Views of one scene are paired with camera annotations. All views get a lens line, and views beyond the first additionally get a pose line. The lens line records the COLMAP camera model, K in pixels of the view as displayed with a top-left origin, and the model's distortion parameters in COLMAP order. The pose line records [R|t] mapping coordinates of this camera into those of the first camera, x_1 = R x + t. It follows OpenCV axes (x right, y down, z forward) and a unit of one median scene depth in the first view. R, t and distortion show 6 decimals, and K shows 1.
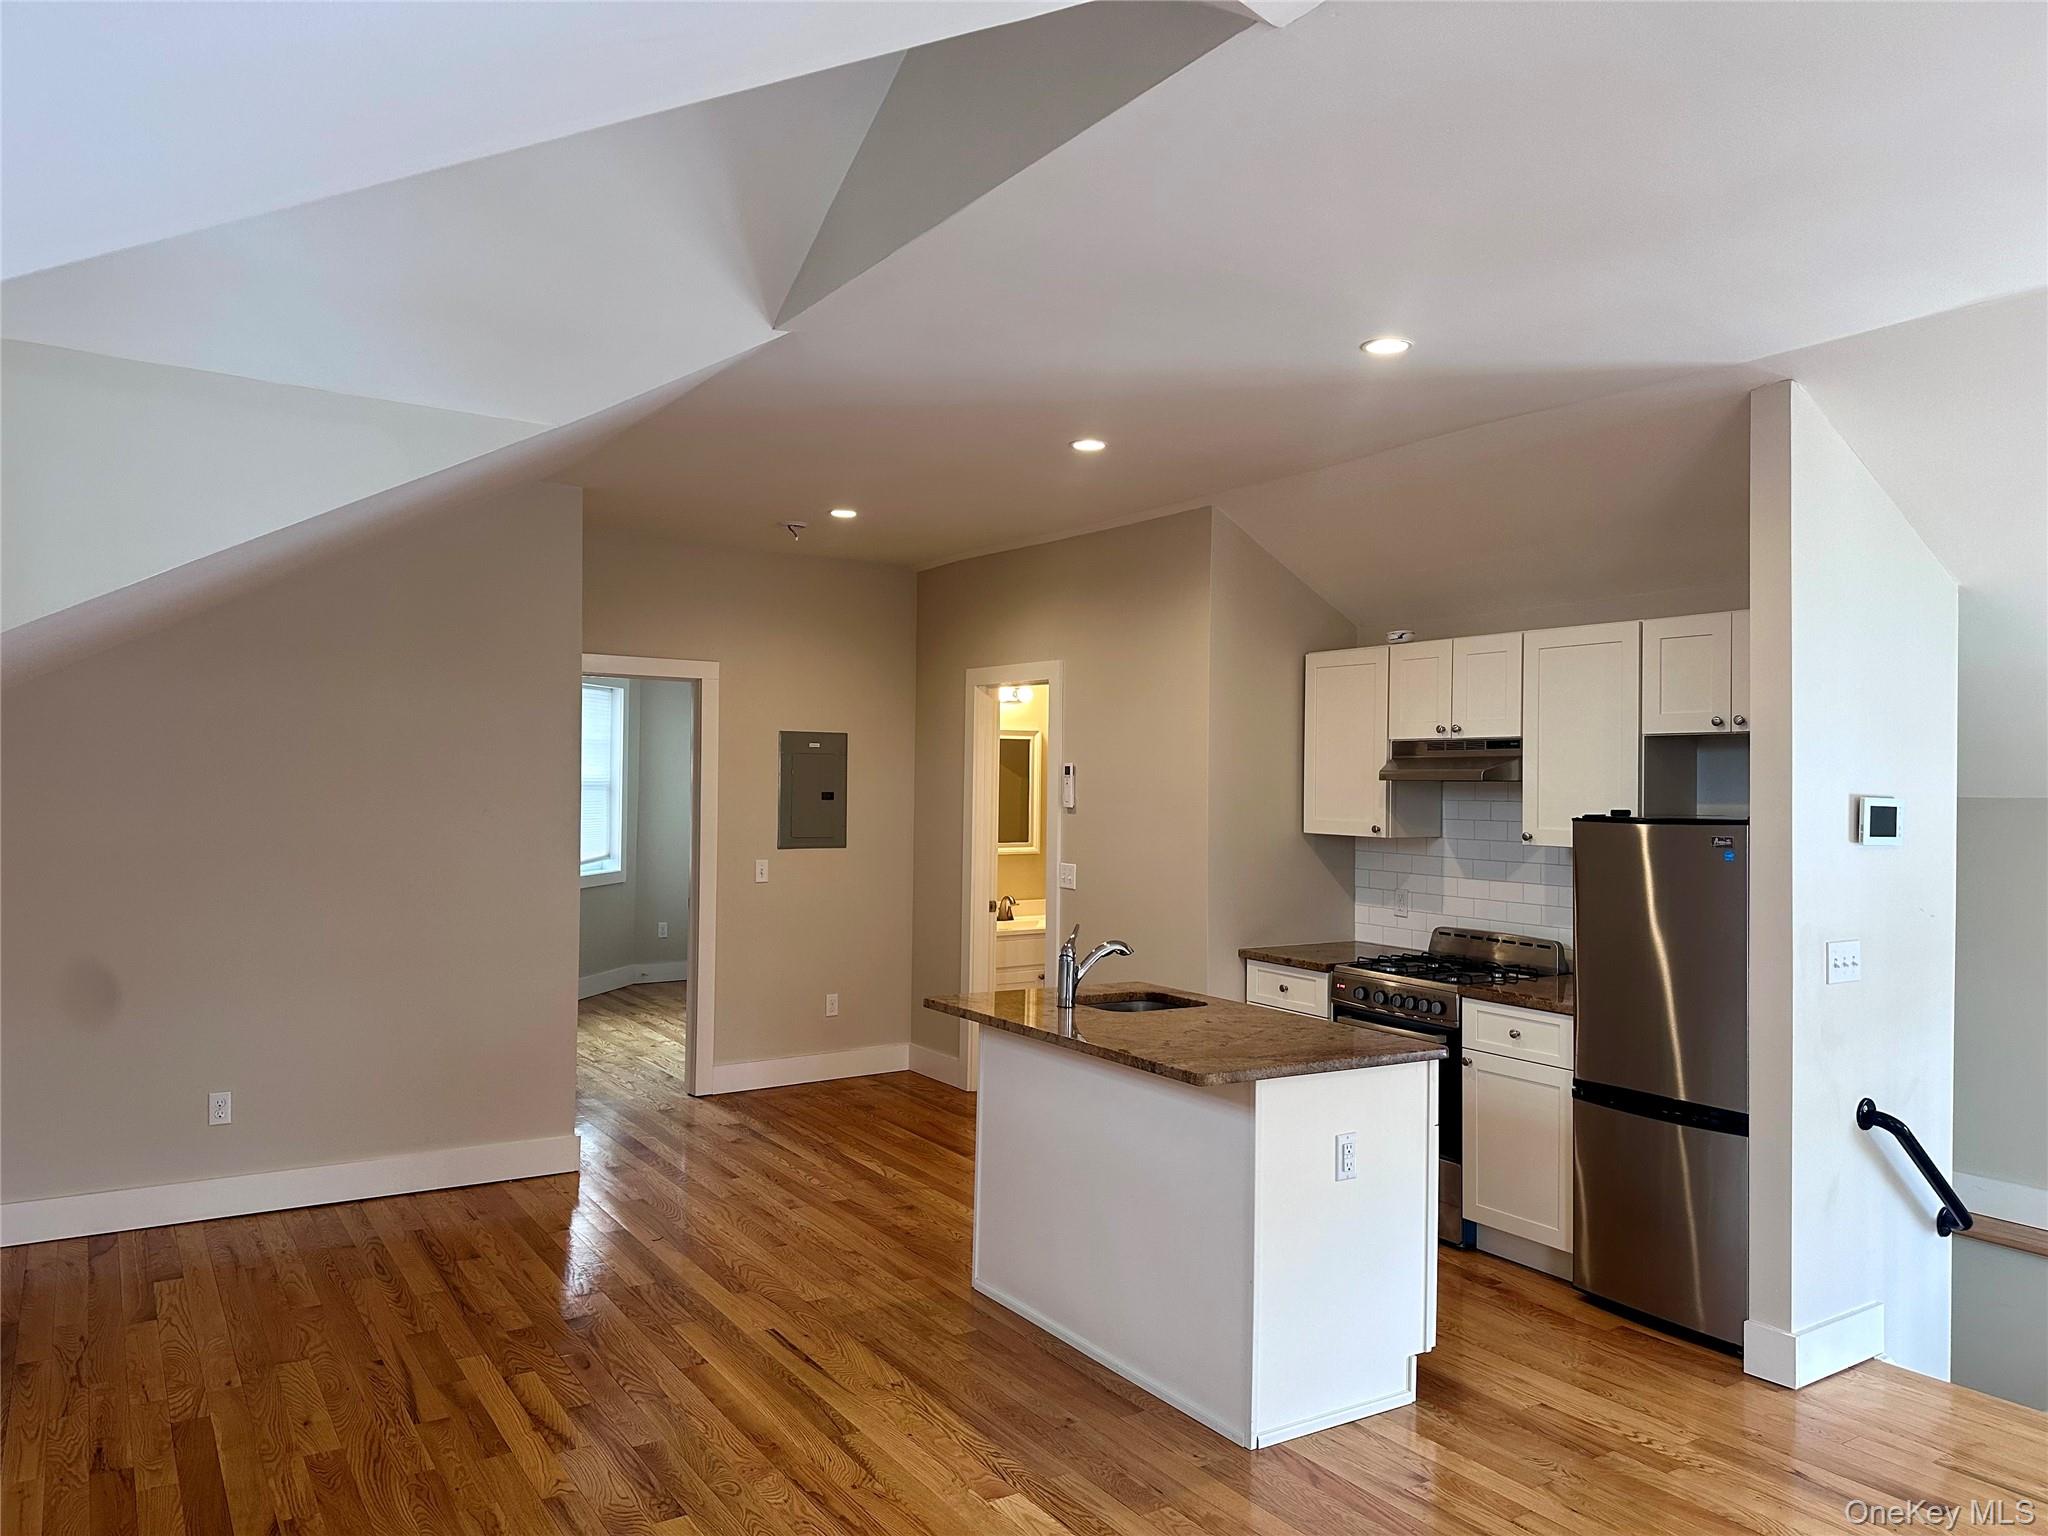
lens RADIAL K [[1430.5, 0, 1024.0], [0, 1430.5, 768.0], [0, 0, 1]] dist [0.159022, -0.283012]
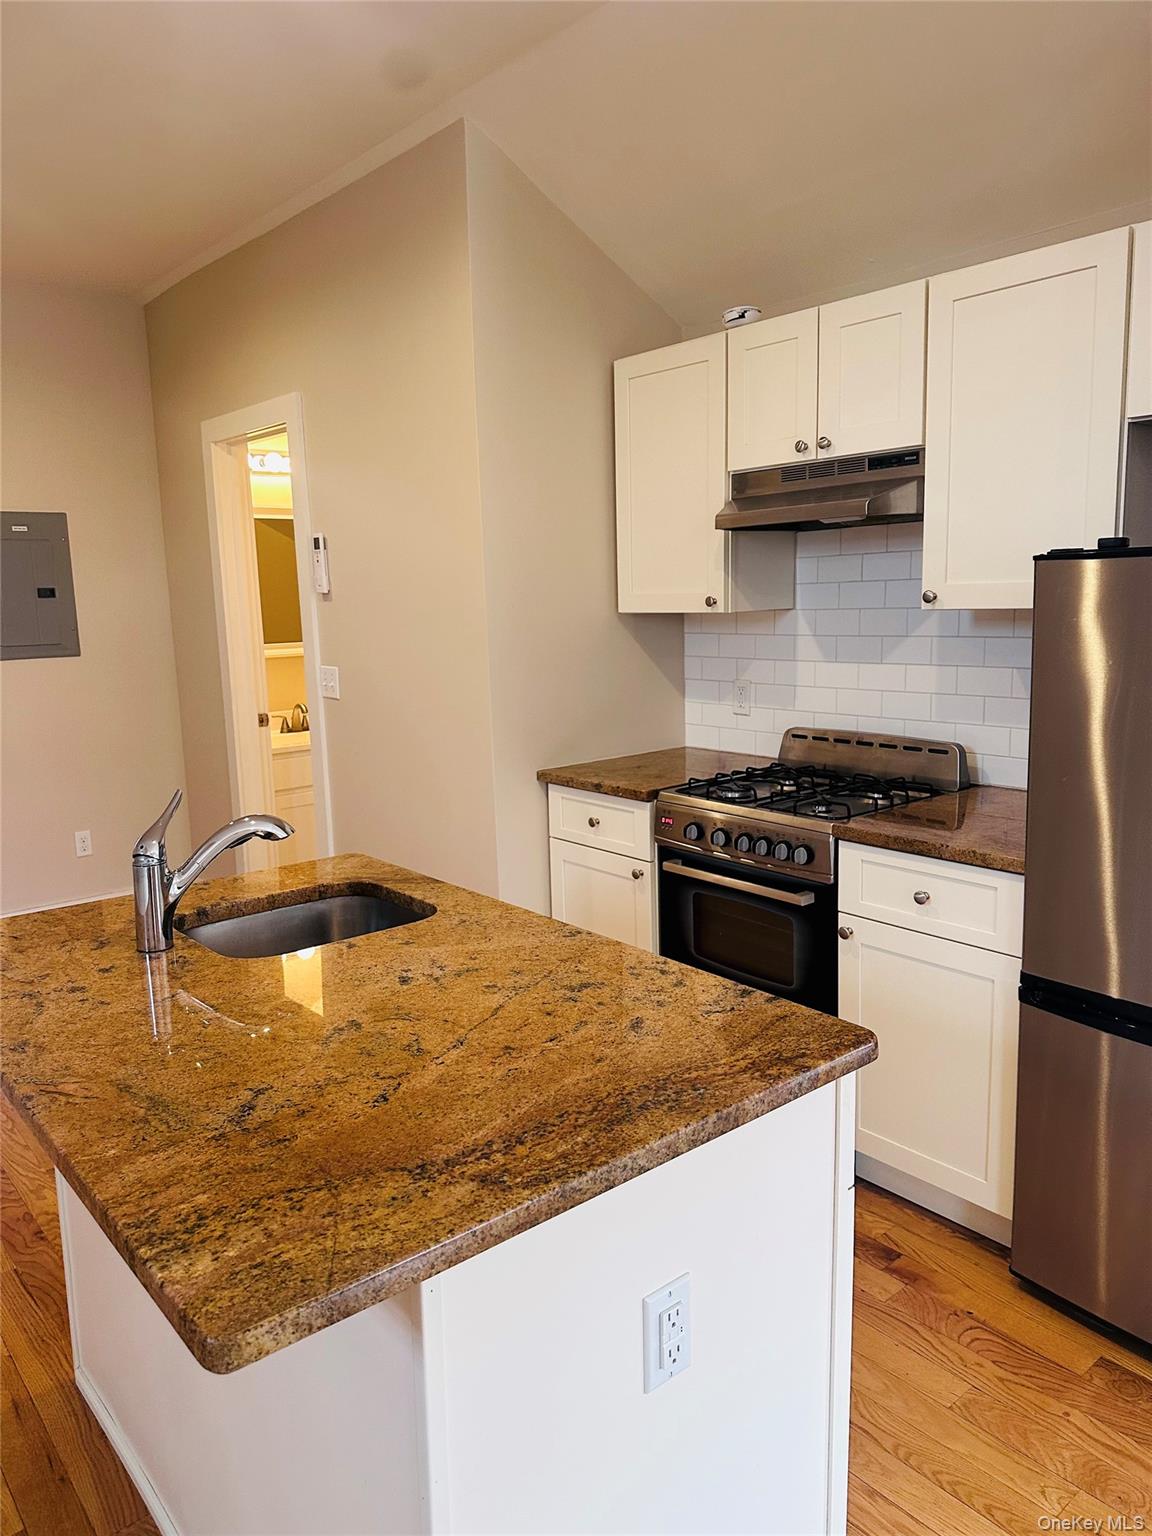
lens RADIAL K [[1072.9, 0, 576.0], [0, 1072.9, 768.0], [0, 0, 1]] dist [0.159022, -0.283012]
pose [[0.991504, -0.058469, 0.116198, 0.110083], [0.037838, 0.984298, 0.172414, 0.029323], [-0.124454, -0.166553, 0.978147, 0.469346]]
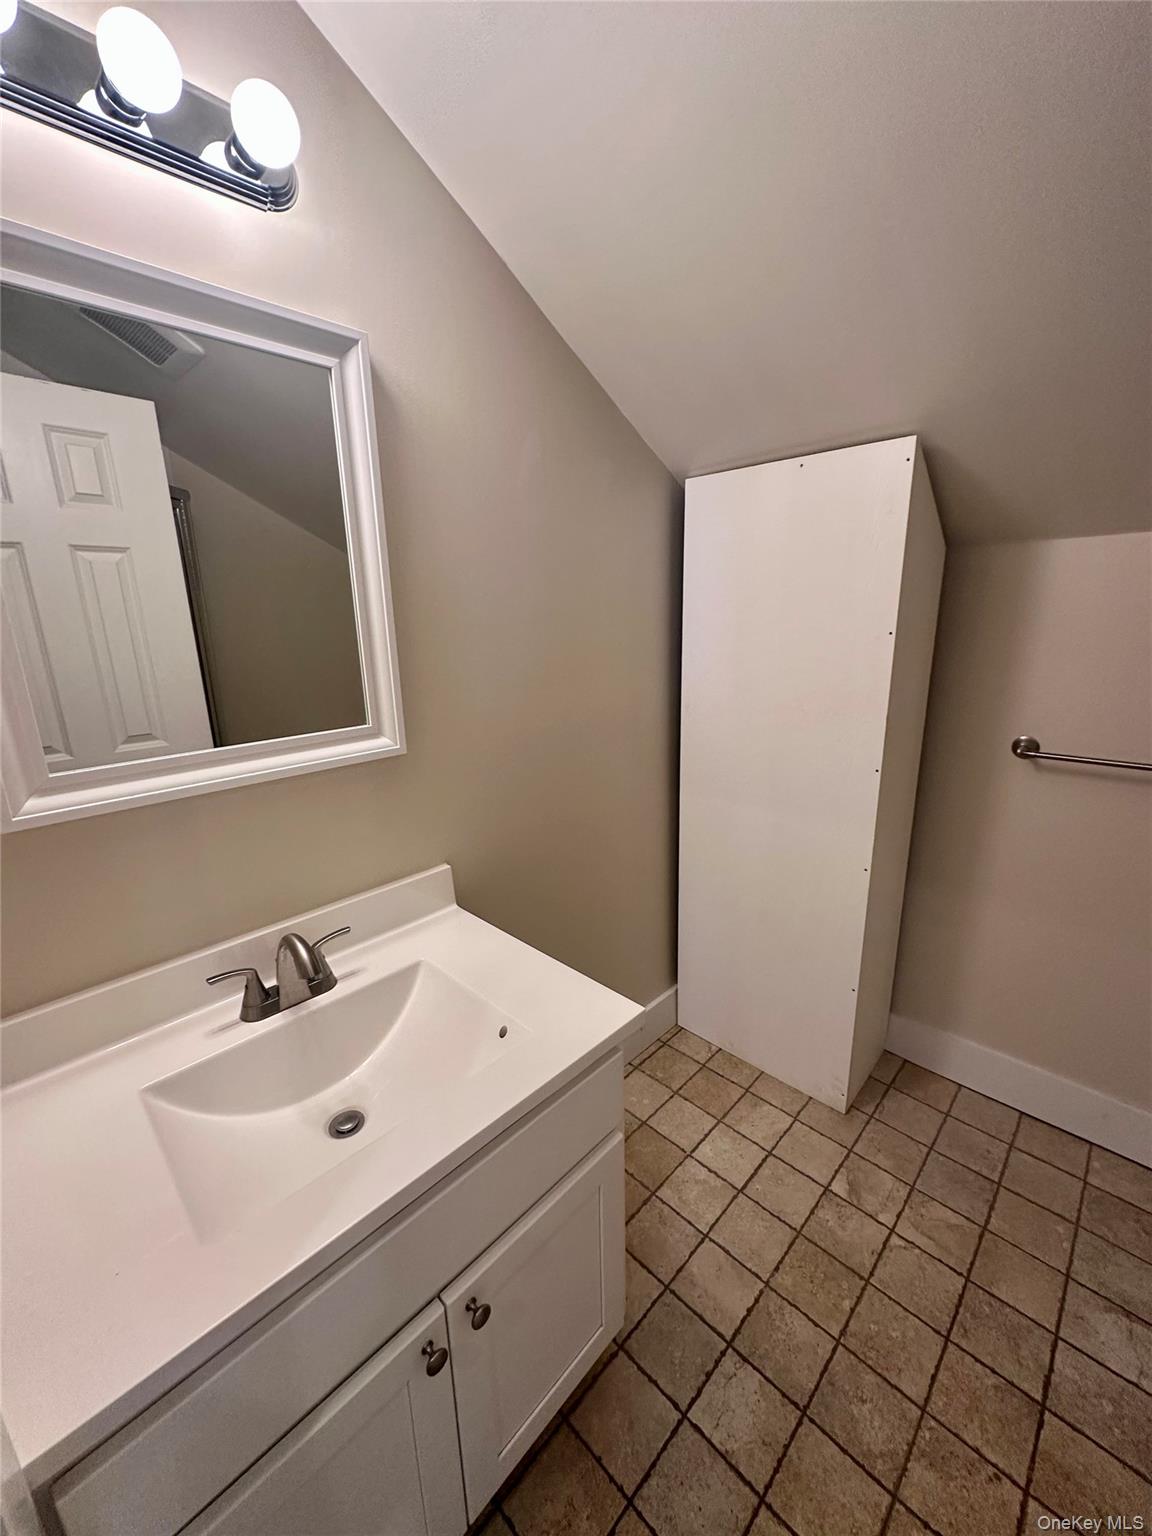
lens RADIAL K [[610.7, 0, 576.0], [0, 610.7, 768.0], [0, 0, 1]] dist [0.000251, -0.000022]
pose [[0.975931, -0.089091, 0.199049, 0.029605], [0.034147, 0.963915, 0.264012, 0.036506], [-0.215387, -0.250861, 0.943757, 1.170845]]
